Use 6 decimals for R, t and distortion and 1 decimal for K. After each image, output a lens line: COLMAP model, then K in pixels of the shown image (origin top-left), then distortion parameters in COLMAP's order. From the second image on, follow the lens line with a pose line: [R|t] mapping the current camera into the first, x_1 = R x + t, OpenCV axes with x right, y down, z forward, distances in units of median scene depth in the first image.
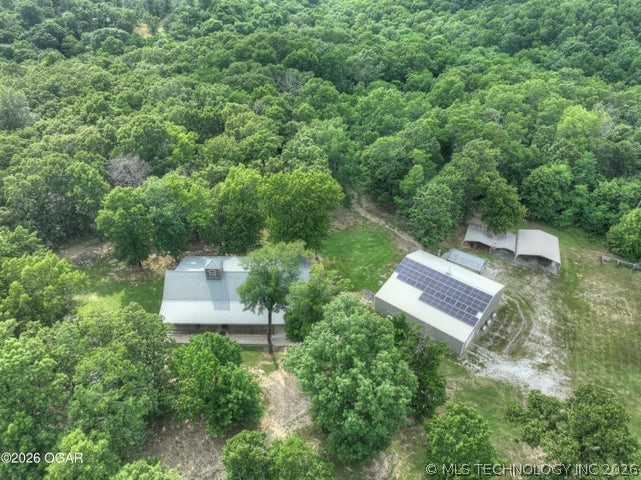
lens RADIAL K [[450.3, 0, 321.6], [0, 450.3, 241.5], [0, 0, 1]] dist [-0.007044, 0.027247]
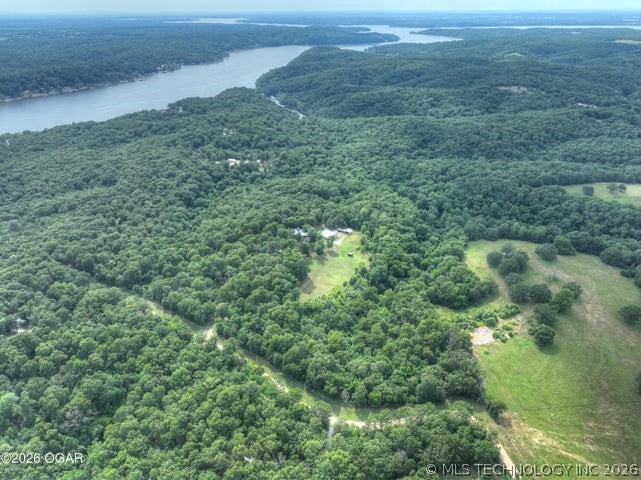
lens RADIAL K [[450.3, 0, 320.3], [0, 450.3, 242.2], [0, 0, 1]] dist [-0.007044, 0.027247]
pose [[0.996608, 0.040651, -0.071556, 0.598159], [-0.050403, 0.988832, -0.140250, 1.155963], [0.065056, 0.143381, 0.987527, -5.611837]]
